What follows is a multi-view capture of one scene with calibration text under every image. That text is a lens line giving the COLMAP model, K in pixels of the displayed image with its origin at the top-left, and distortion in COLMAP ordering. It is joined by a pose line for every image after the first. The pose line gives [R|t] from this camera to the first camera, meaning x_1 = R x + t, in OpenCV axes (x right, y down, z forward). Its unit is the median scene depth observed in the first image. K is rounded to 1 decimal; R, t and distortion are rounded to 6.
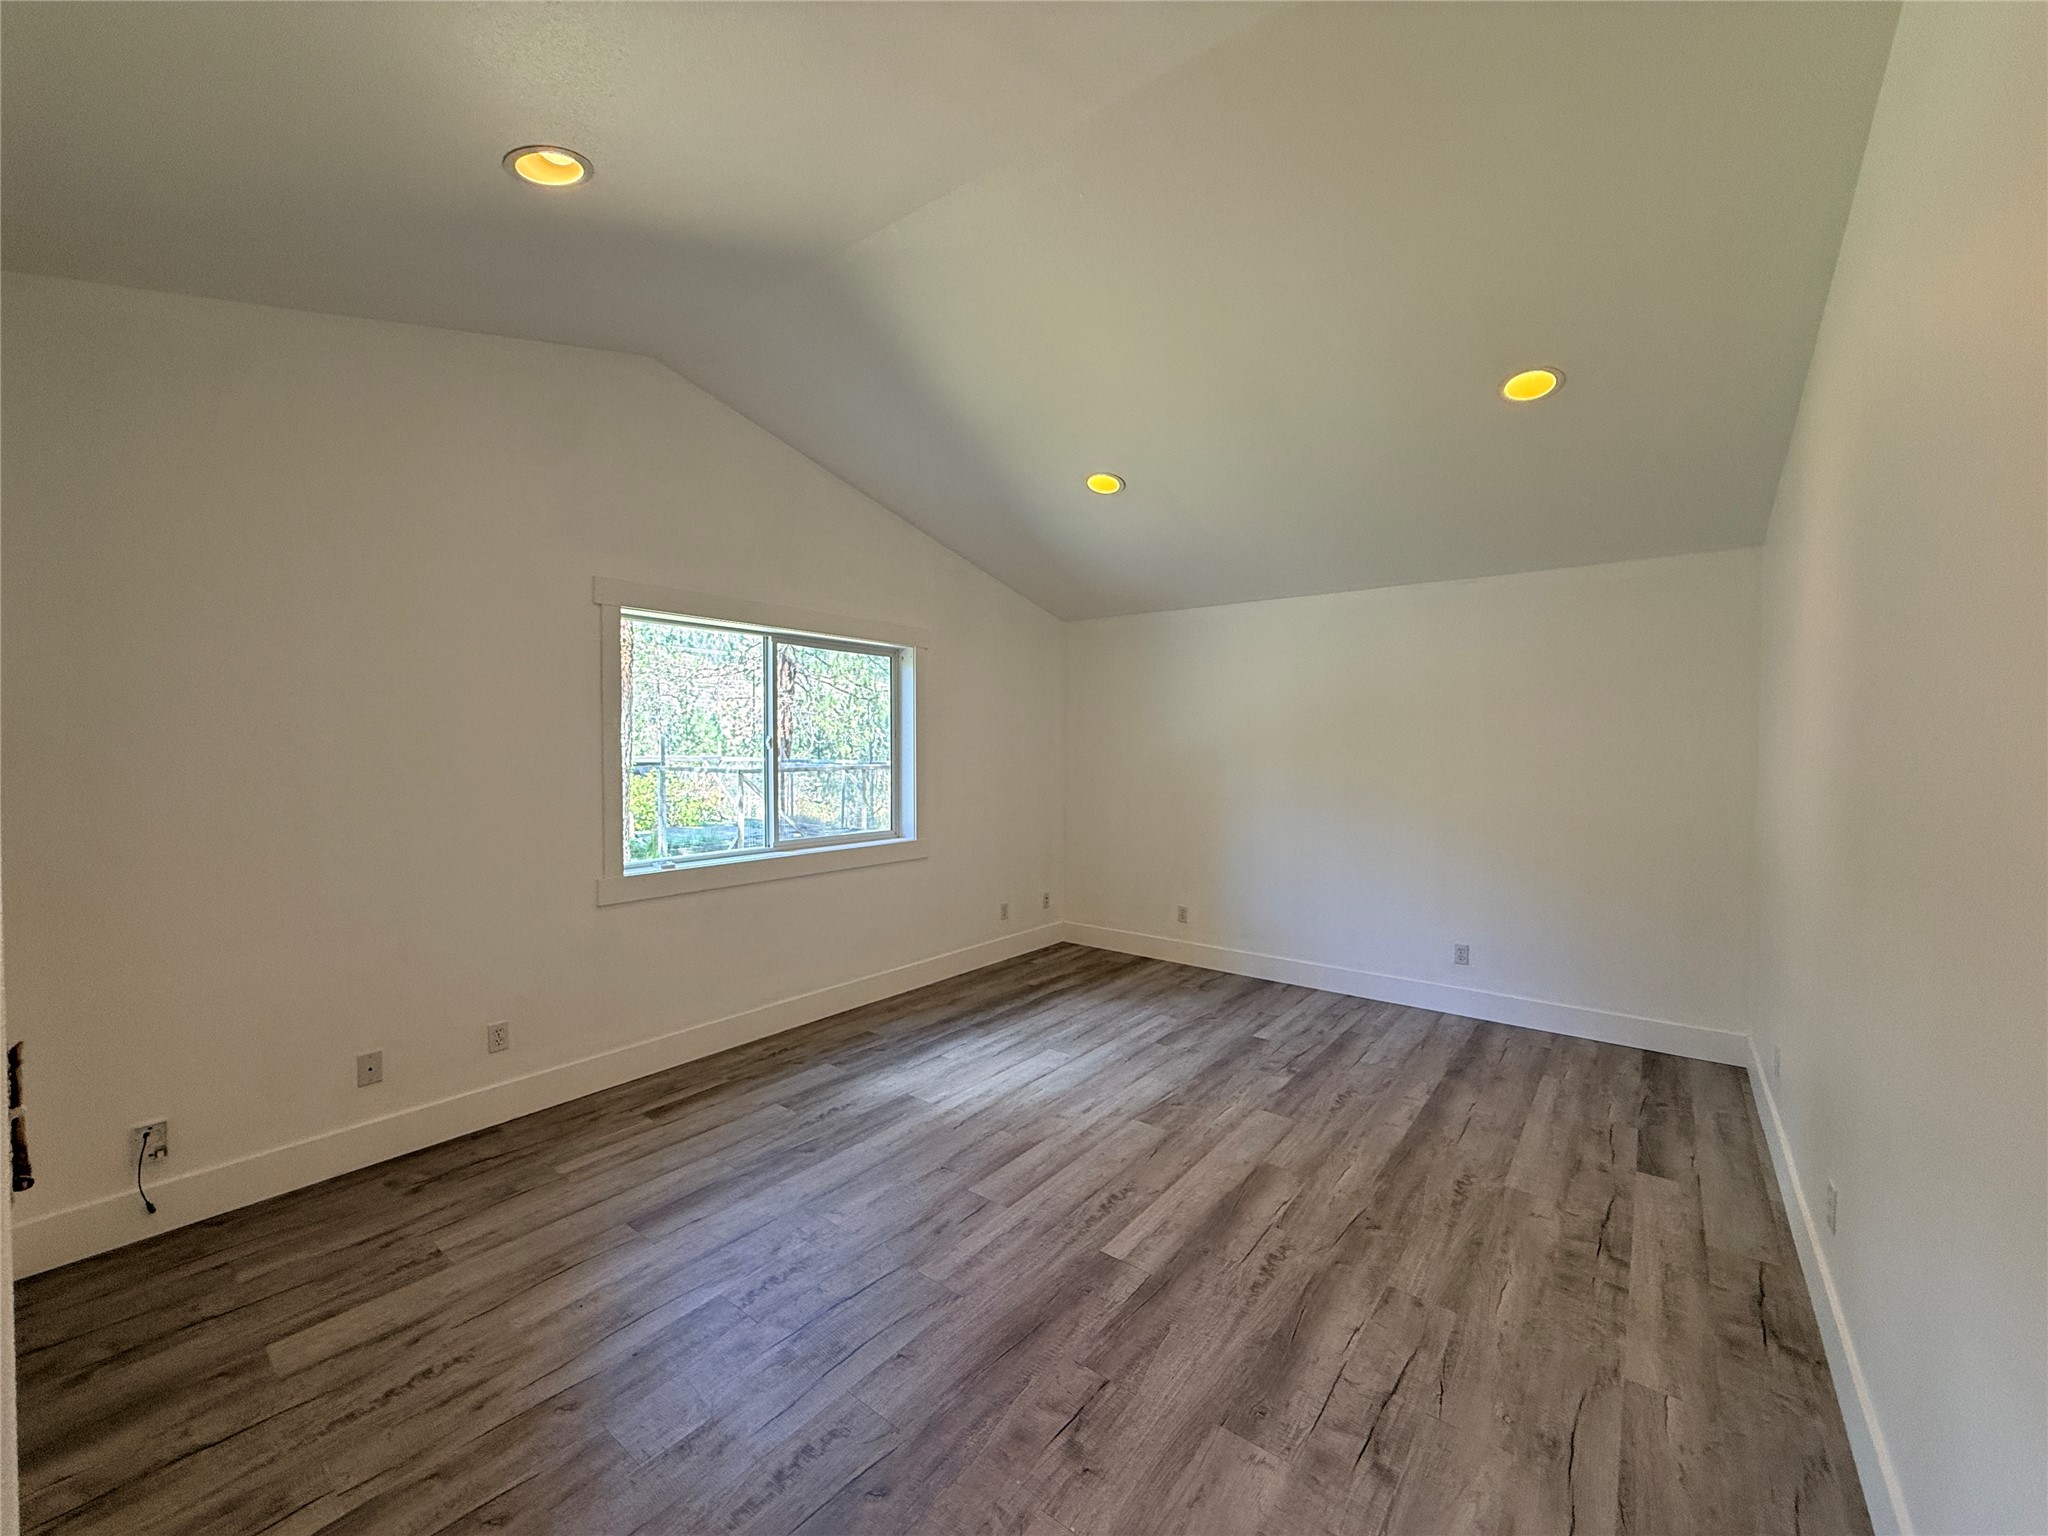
lens RADIAL K [[816.4, 0, 1019.7], [0, 816.4, 771.3], [0, 0, 1]] dist [-0.002265, -0.000048]
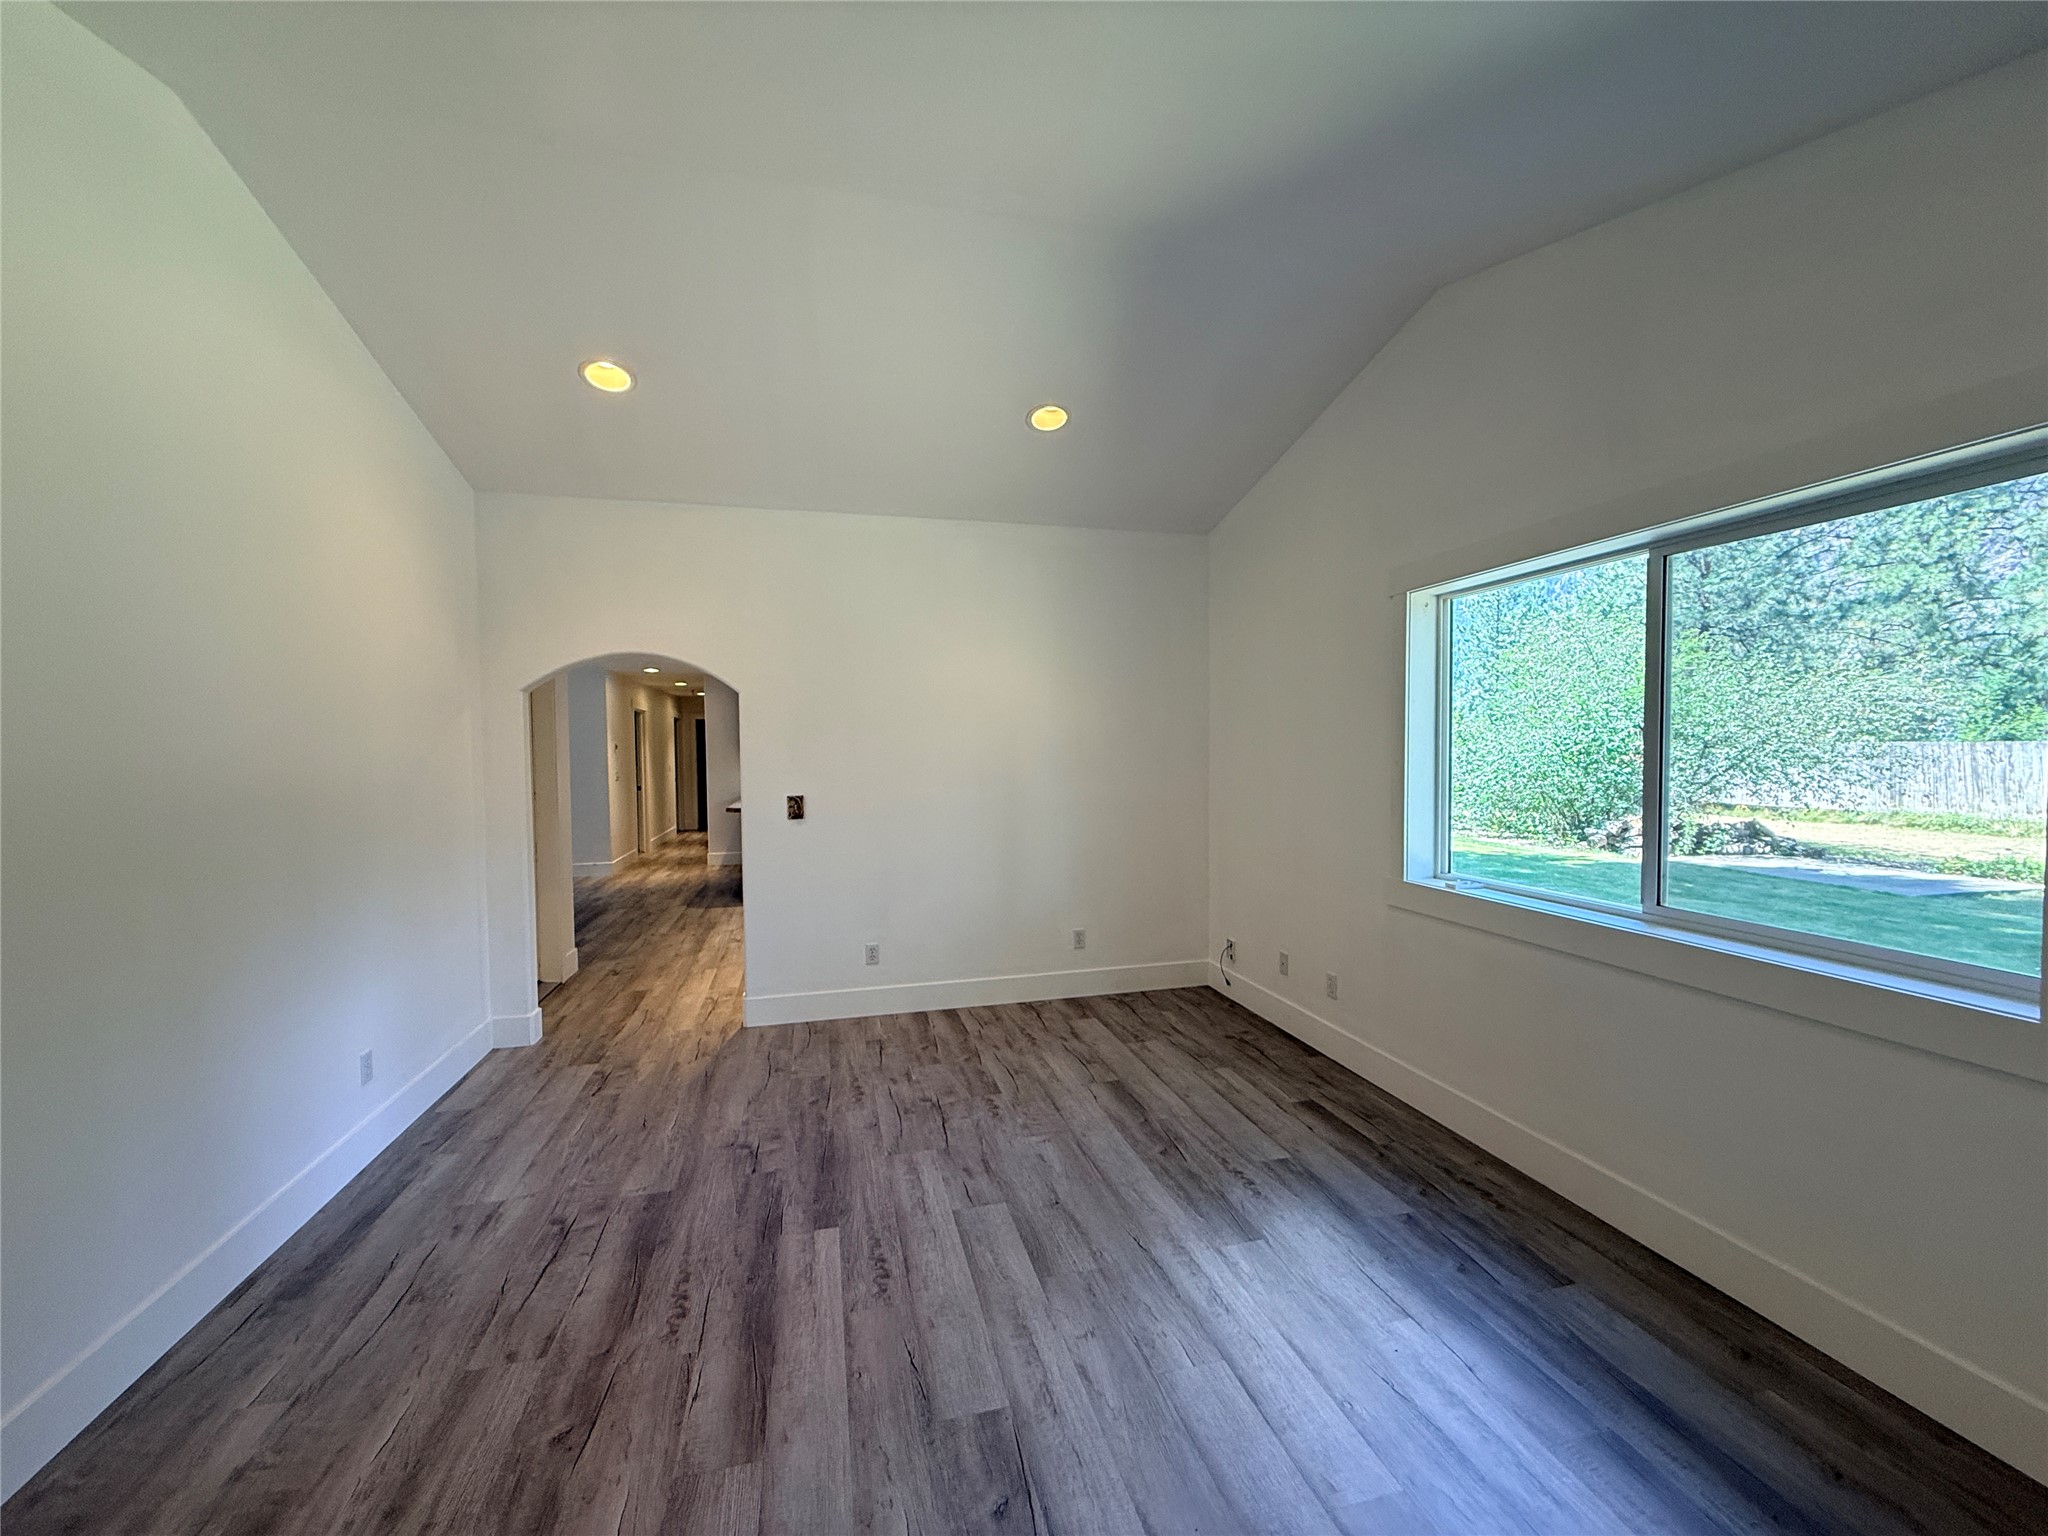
lens RADIAL K [[816.4, 0, 1019.7], [0, 816.4, 771.3], [0, 0, 1]] dist [-0.002265, -0.000048]
pose [[-0.614686, 0.024264, -0.788399, 0.705034], [-0.018394, 0.998814, 0.045081, -0.040939], [0.788557, 0.042213, -0.613511, 1.657706]]
